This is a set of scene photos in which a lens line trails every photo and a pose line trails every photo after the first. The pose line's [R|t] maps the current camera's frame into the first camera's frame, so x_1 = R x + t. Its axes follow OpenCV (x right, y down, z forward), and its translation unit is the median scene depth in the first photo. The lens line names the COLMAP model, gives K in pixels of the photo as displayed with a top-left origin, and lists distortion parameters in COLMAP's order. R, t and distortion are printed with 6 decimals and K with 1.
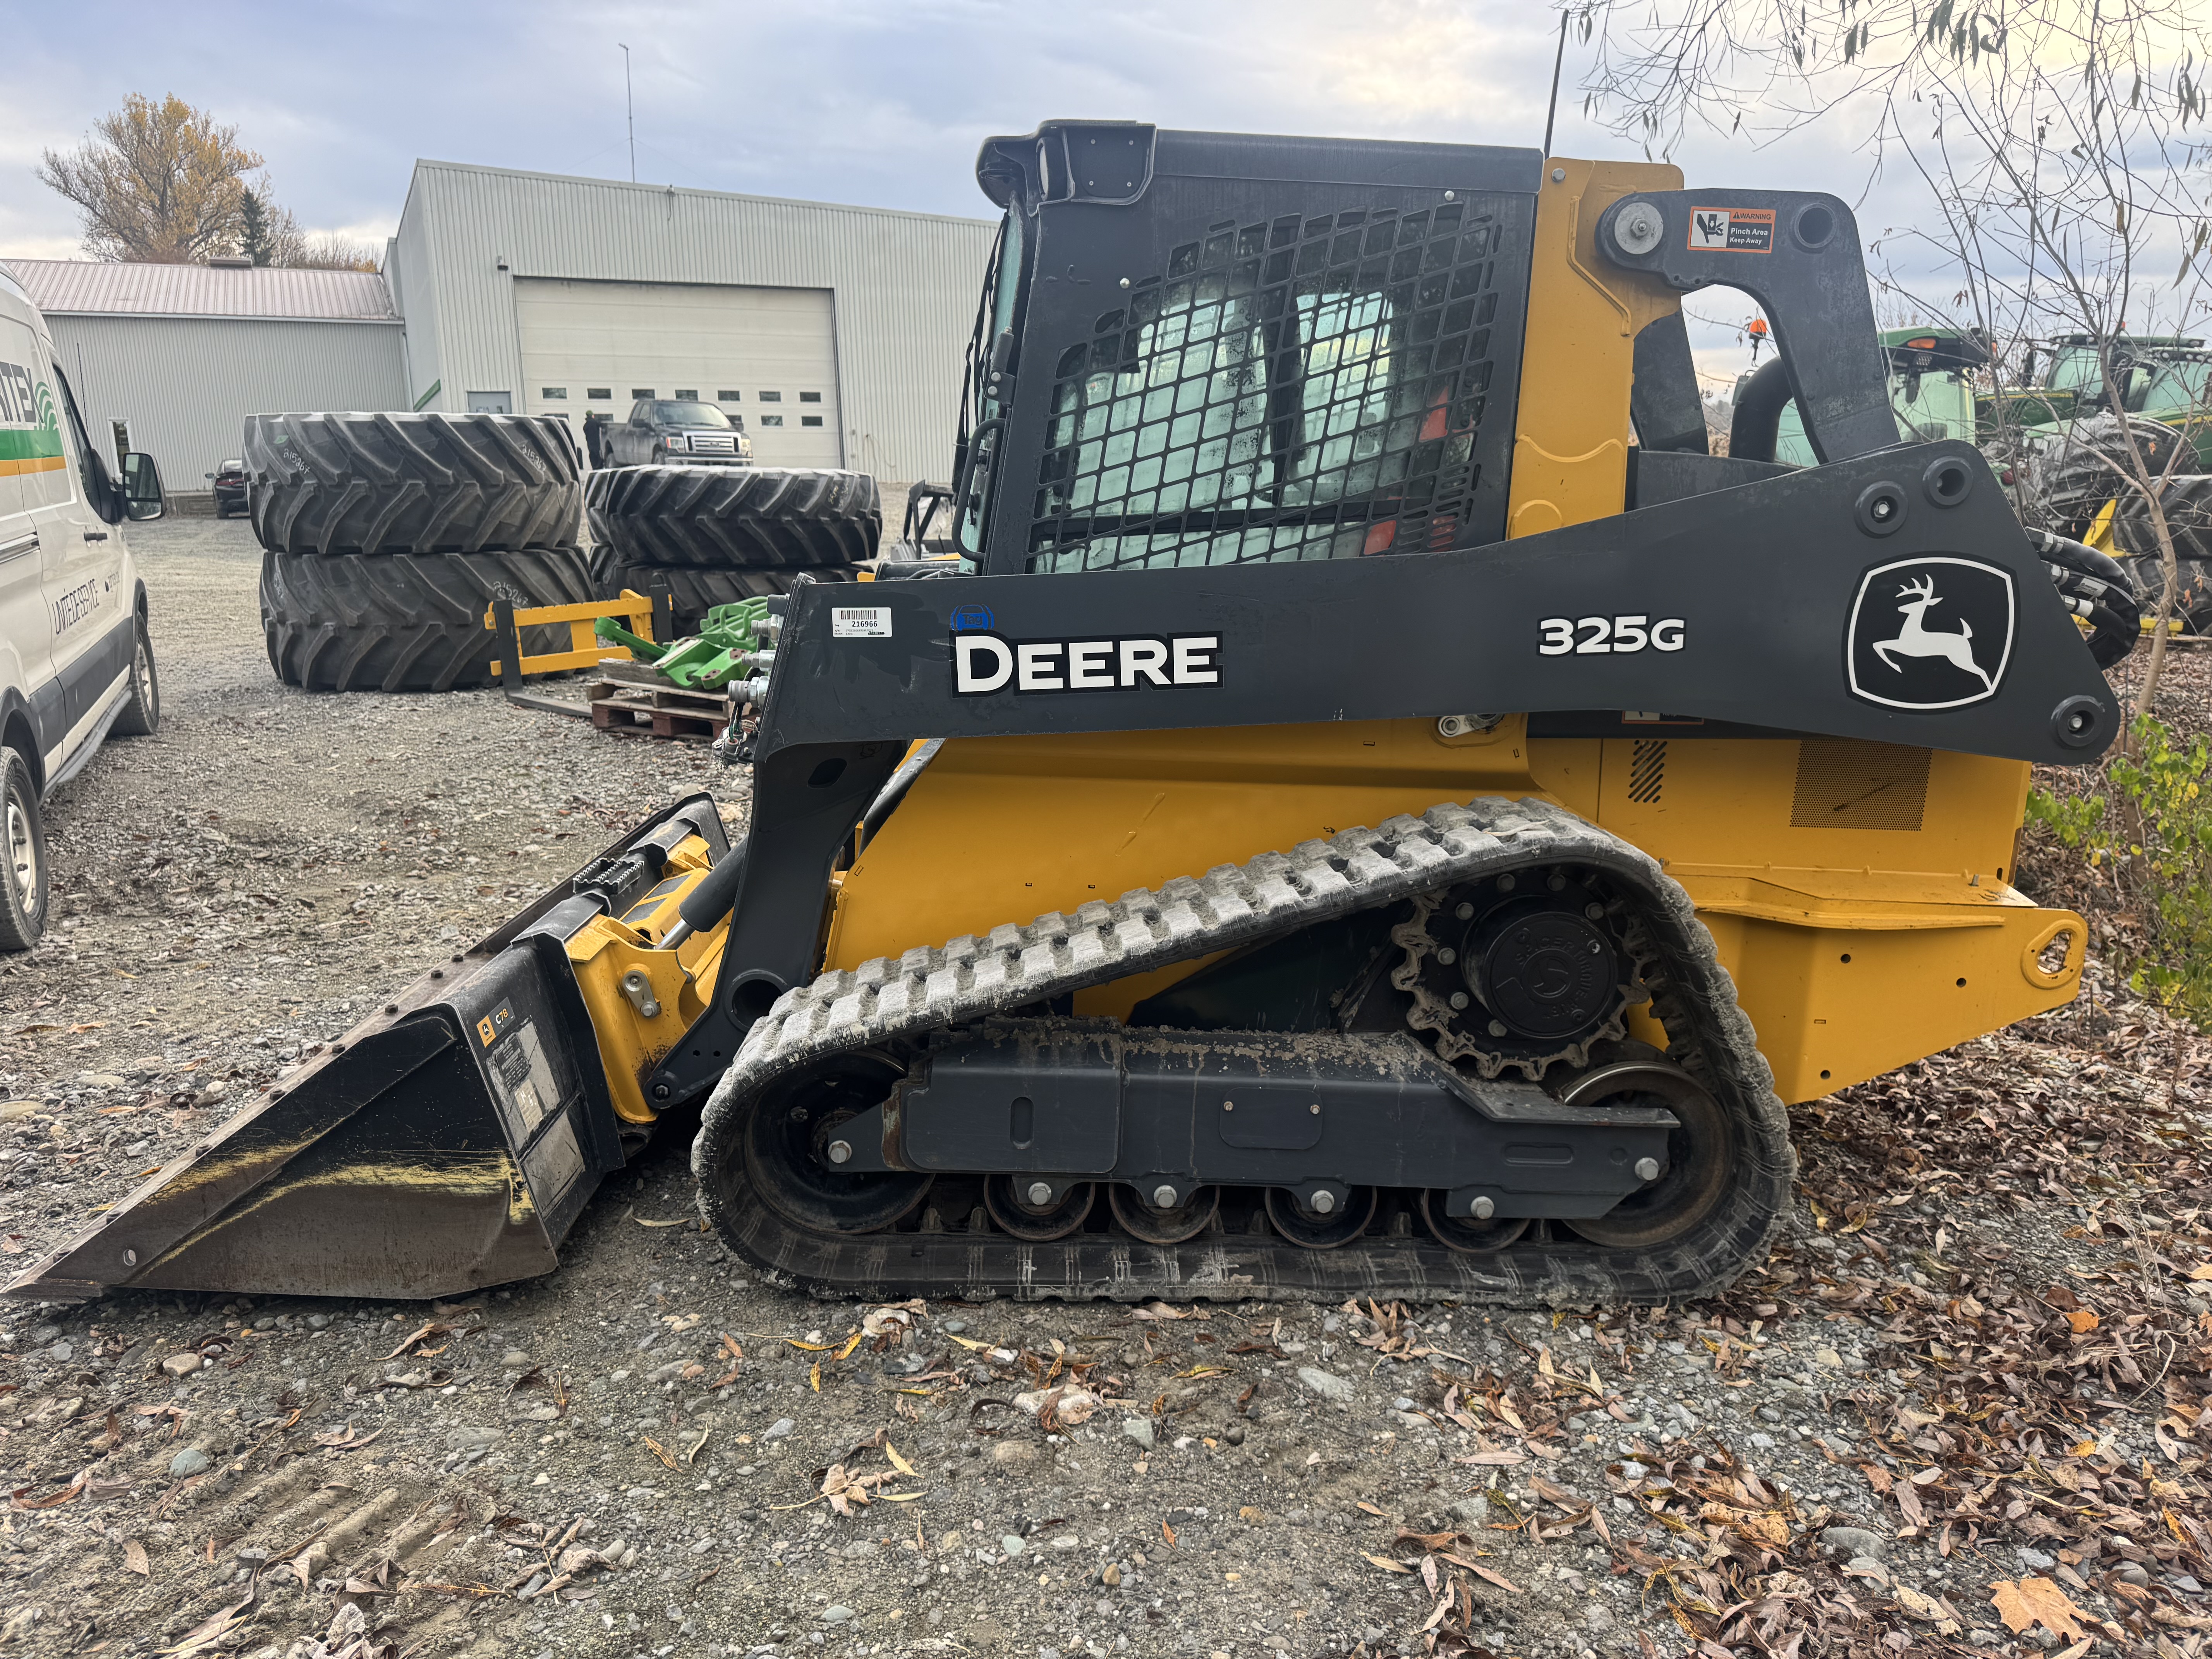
lens RADIAL K [[1580.8, 0, 1106.0], [0, 1580.8, 829.5], [0, 0, 1]] dist [0.084991, -0.131593]
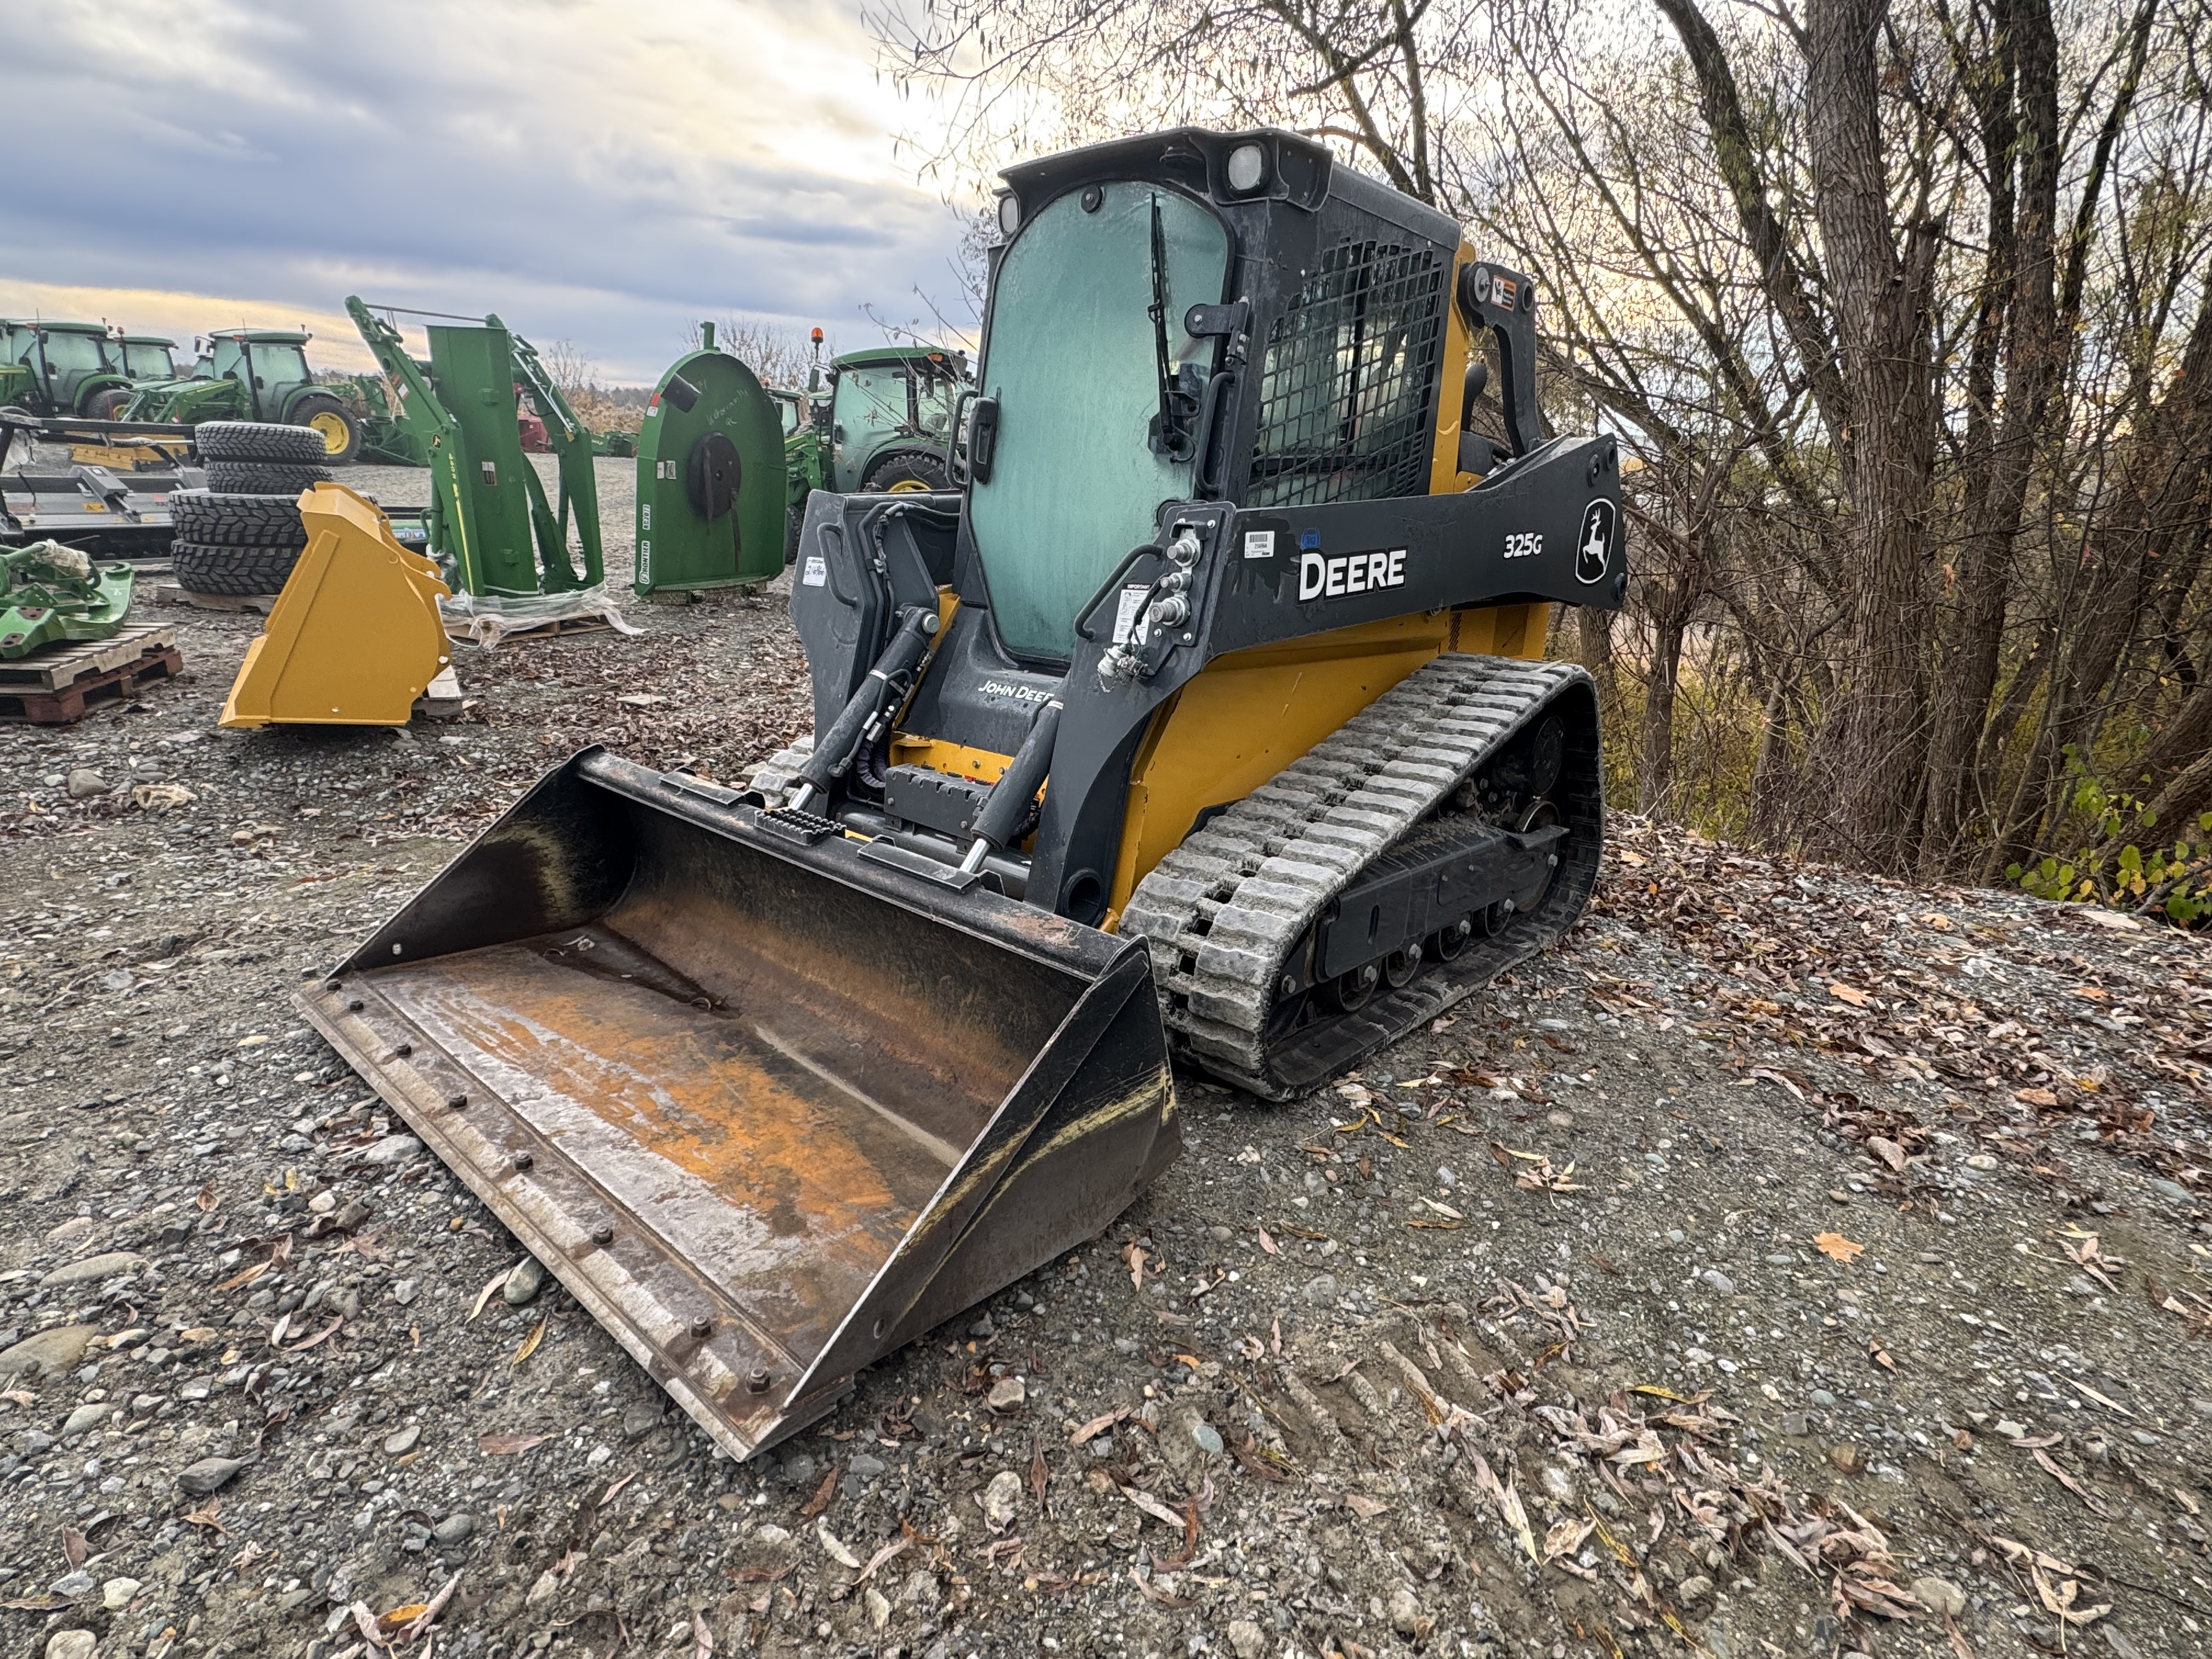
lens RADIAL K [[1180.0, 0, 1106.0], [0, 1180.0, 829.5], [0, 0, 1]] dist [0.003136, 0.000144]
pose [[0.678739, -0.189293, 0.709564, -0.885335], [0.121062, 0.981831, 0.146124, -0.064059], [-0.724332, -0.013279, 0.689323, 0.473676]]
